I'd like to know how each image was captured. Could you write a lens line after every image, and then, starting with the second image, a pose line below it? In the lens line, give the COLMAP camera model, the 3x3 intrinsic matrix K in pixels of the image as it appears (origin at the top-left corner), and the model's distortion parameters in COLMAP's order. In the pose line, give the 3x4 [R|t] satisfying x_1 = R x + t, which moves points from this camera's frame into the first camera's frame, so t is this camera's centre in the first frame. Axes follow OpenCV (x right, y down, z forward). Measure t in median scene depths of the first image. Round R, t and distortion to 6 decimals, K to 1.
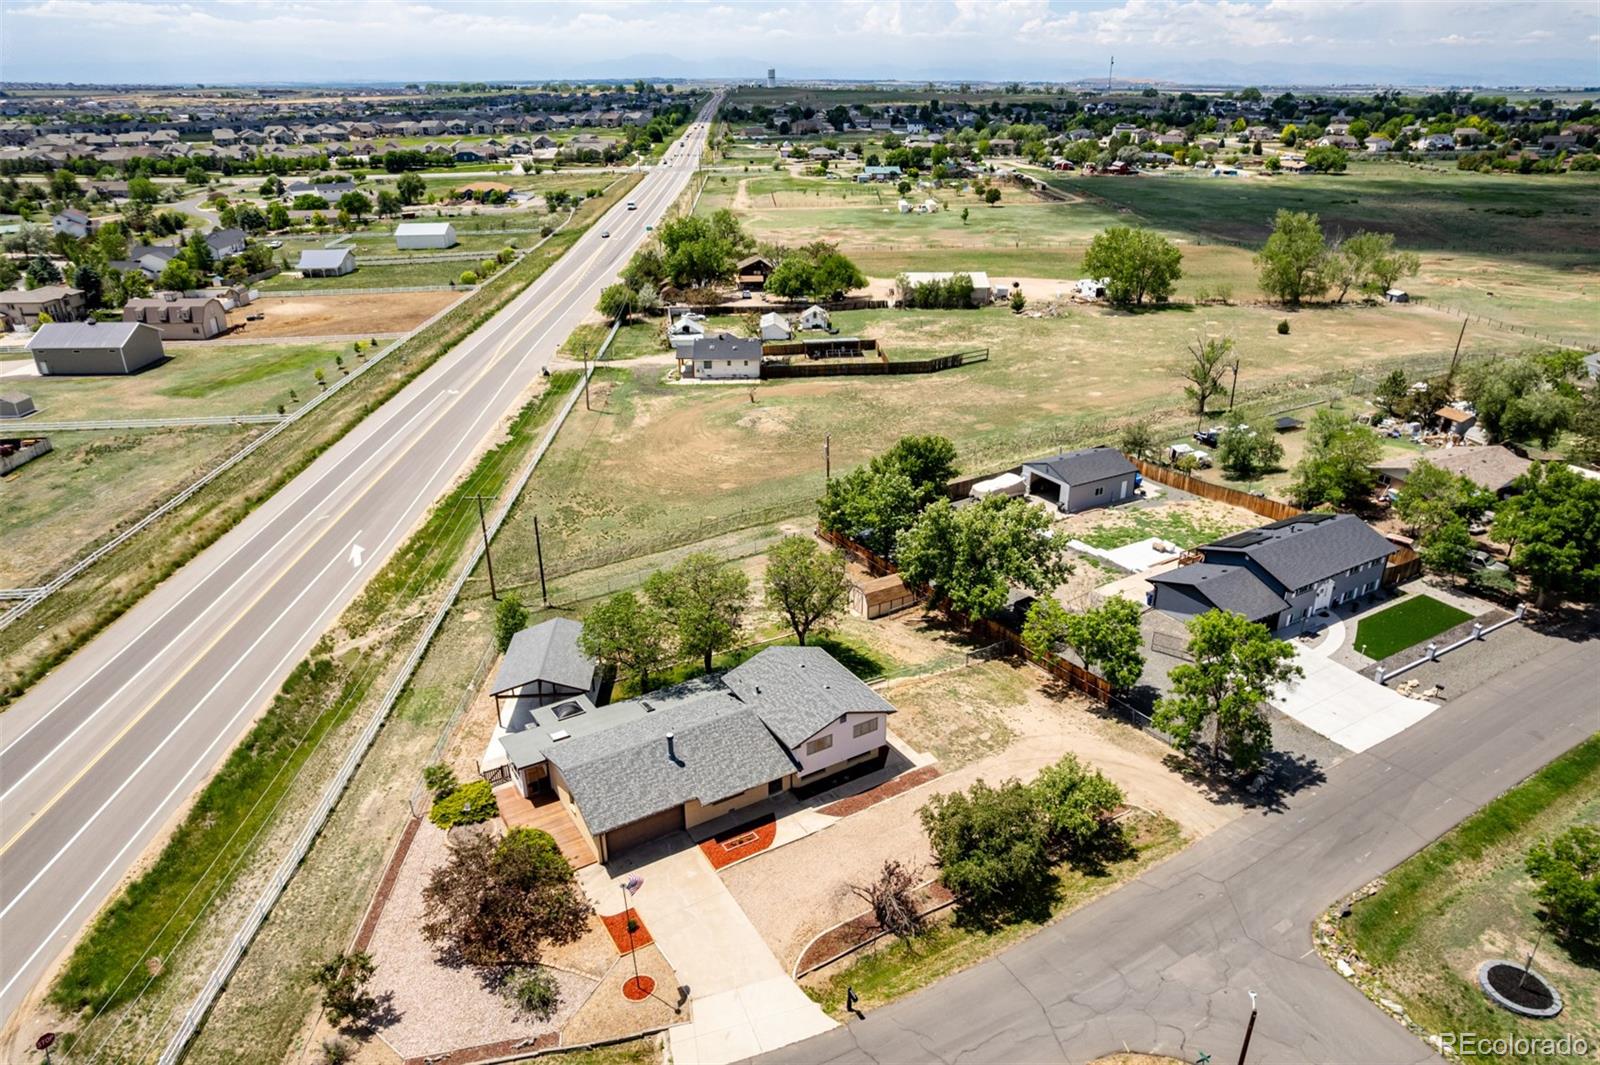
lens RADIAL K [[1023.0, 0, 802.6], [0, 1023.0, 525.4], [0, 0, 1]] dist [-0.079764, 0.068669]
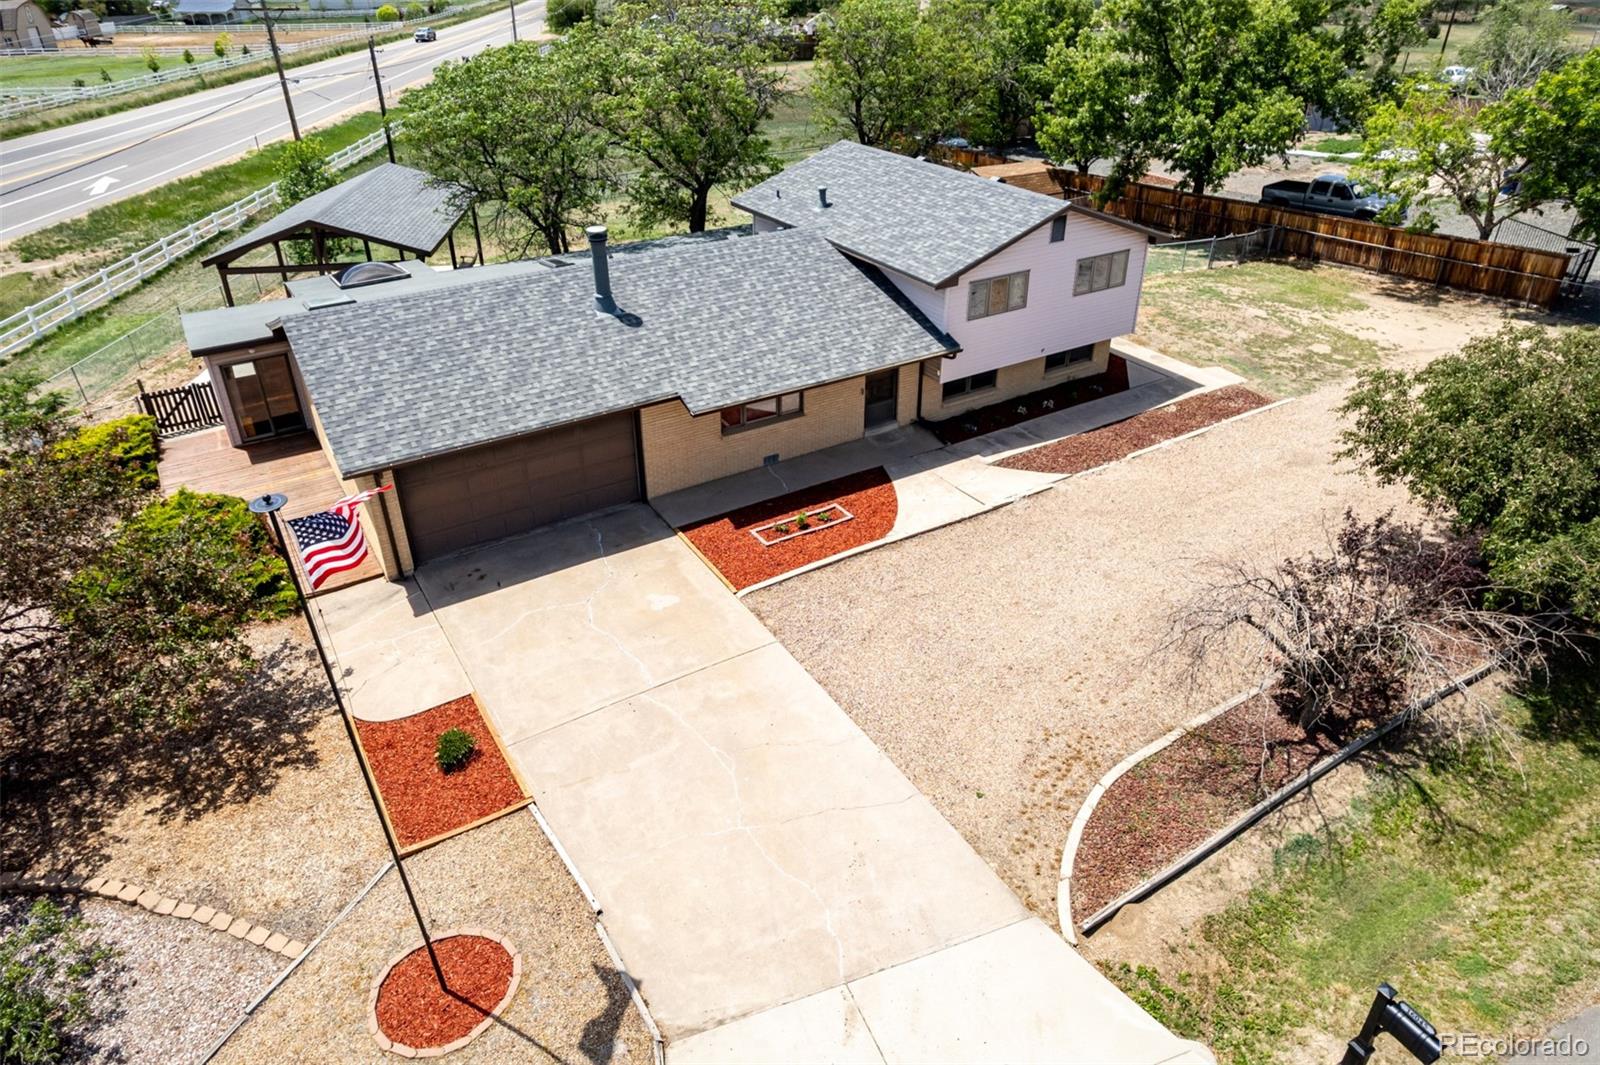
lens RADIAL K [[1023.0, 0, 802.6], [0, 1023.0, 525.4], [0, 0, 1]] dist [-0.079764, 0.068669]
pose [[0.999839, -0.006996, 0.016508, -0.060015], [0.004919, 0.992431, 0.122709, 0.240595], [-0.017241, -0.122608, 0.992305, 0.581463]]
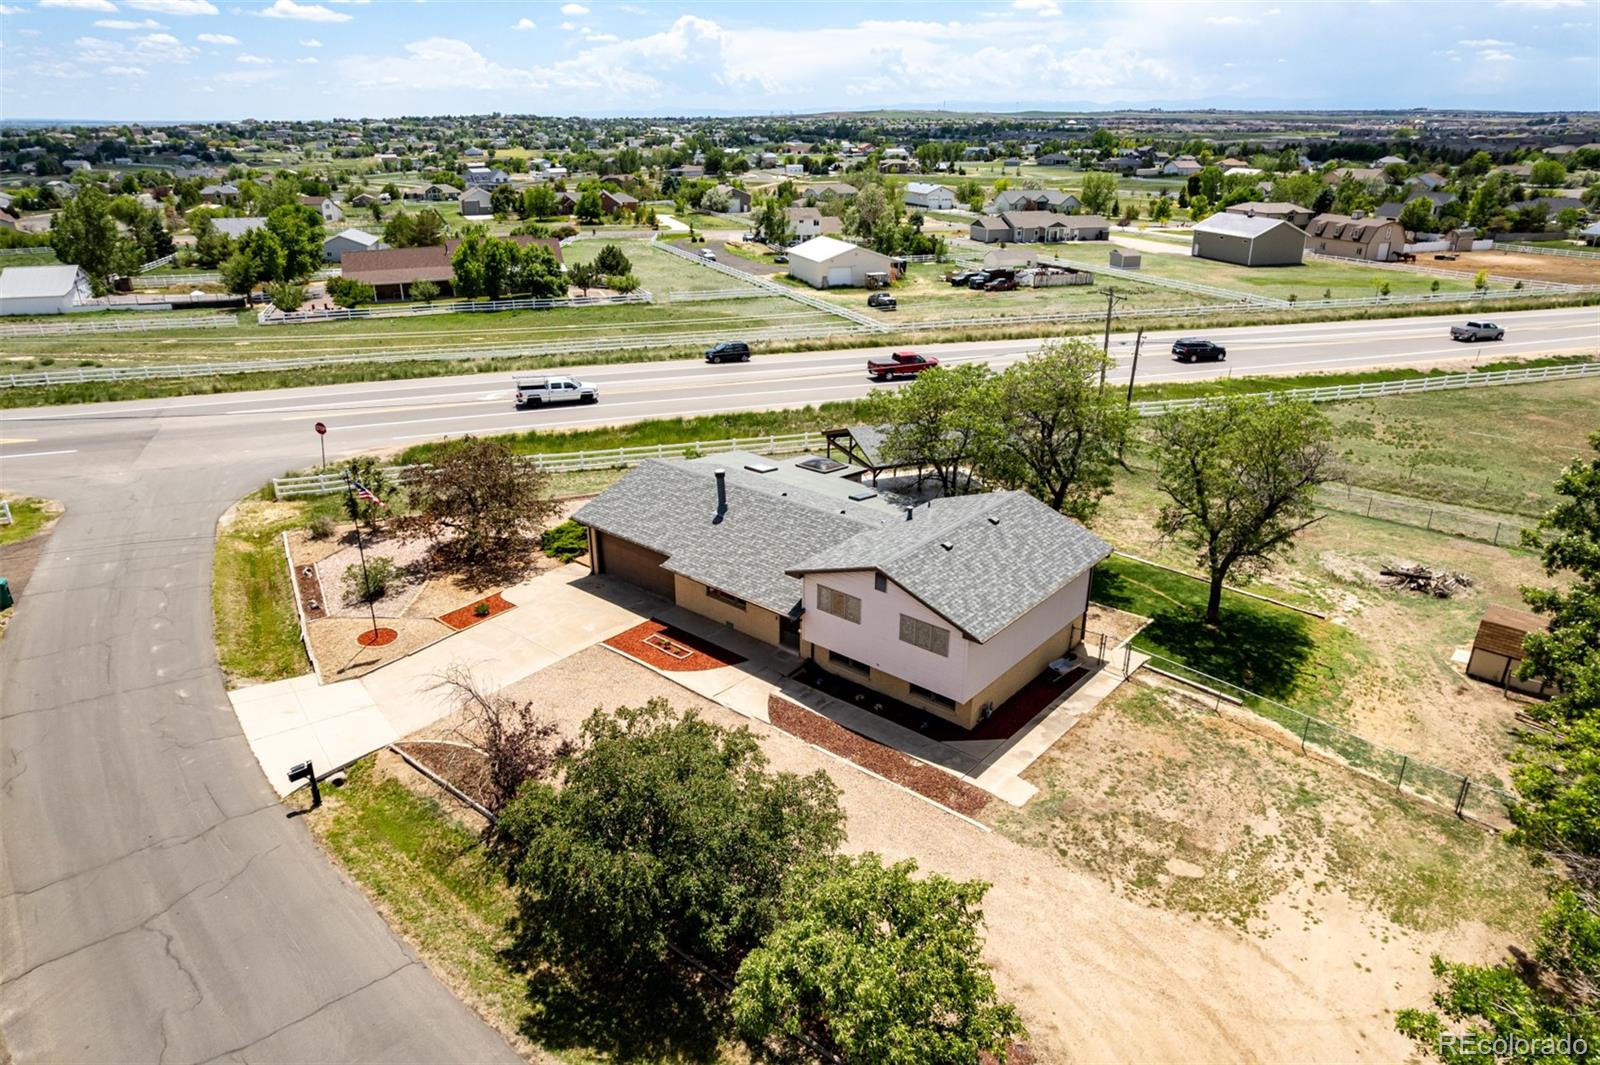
lens RADIAL K [[1023.0, 0, 802.6], [0, 1023.0, 525.4], [0, 0, 1]] dist [-0.079764, 0.068669]
pose [[0.311897, 0.357666, -0.880225, 0.451742], [-0.379177, 0.896322, 0.229850, 0.056077], [0.871175, 0.262072, 0.415179, 0.704573]]
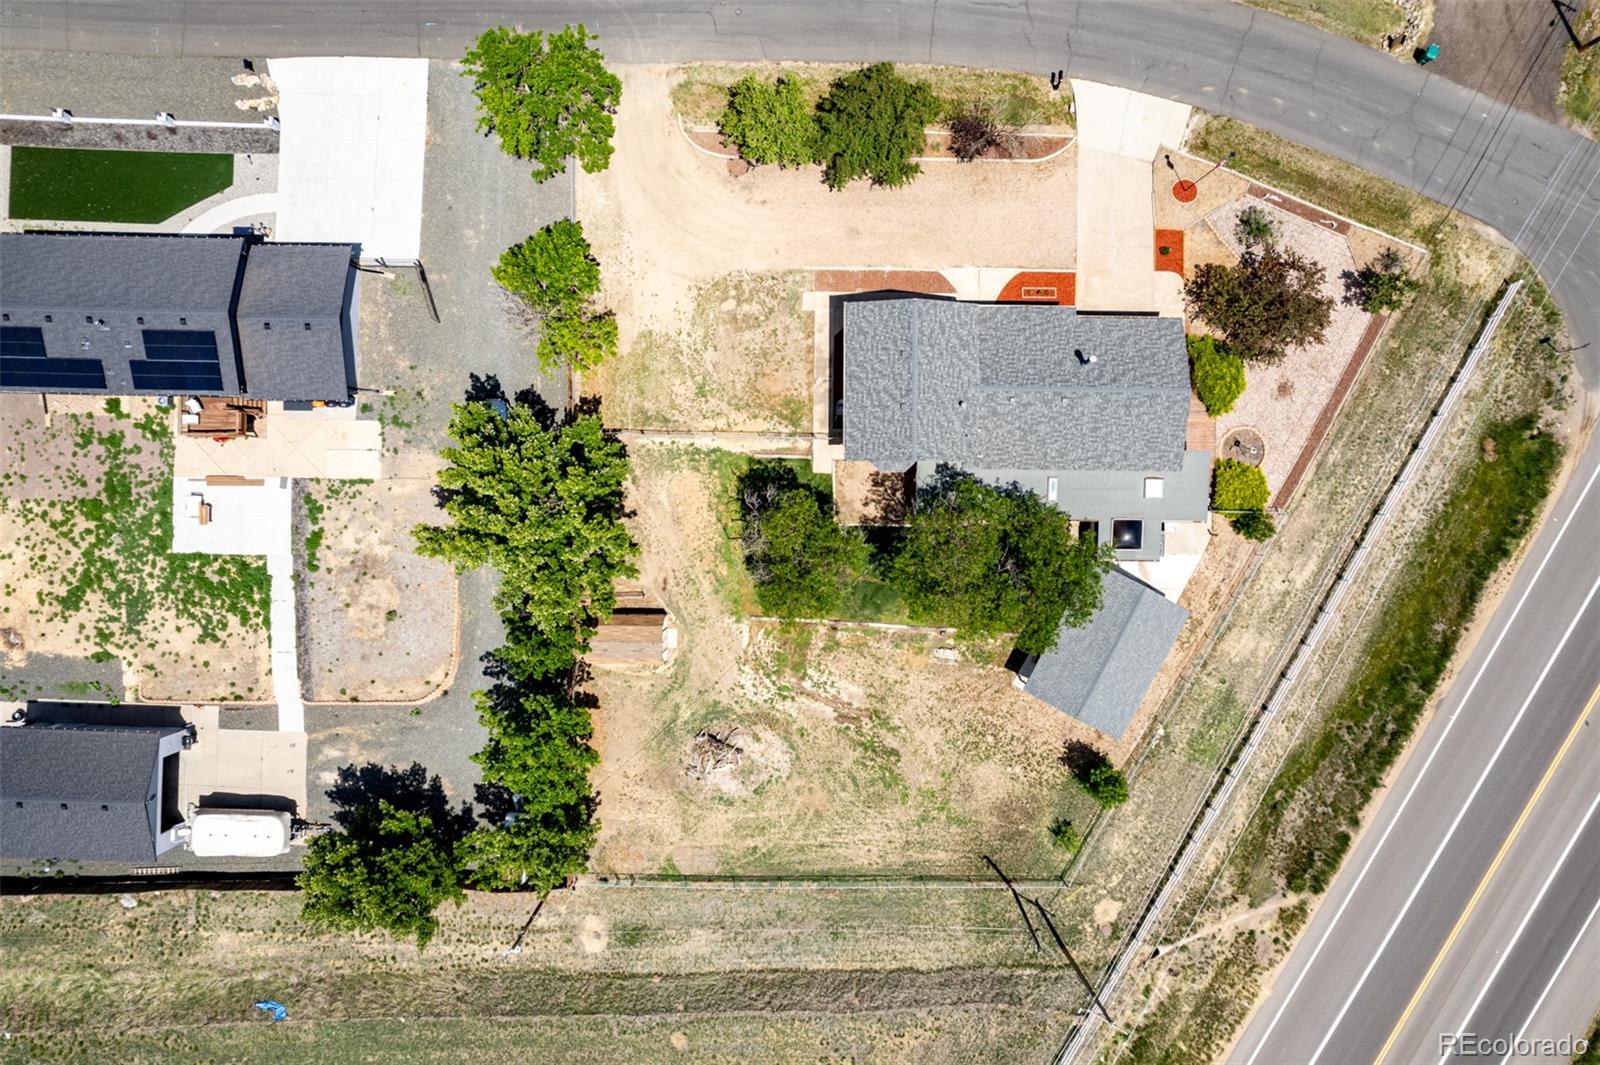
lens RADIAL K [[1023.0, 0, 802.6], [0, 1023.0, 525.4], [0, 0, 1]] dist [-0.079764, 0.068669]
pose [[-0.848657, -0.528936, -0.003025, 0.021690], [0.211309, -0.344268, 0.914783, -0.719340], [-0.484903, 0.775698, 0.403934, 0.787578]]
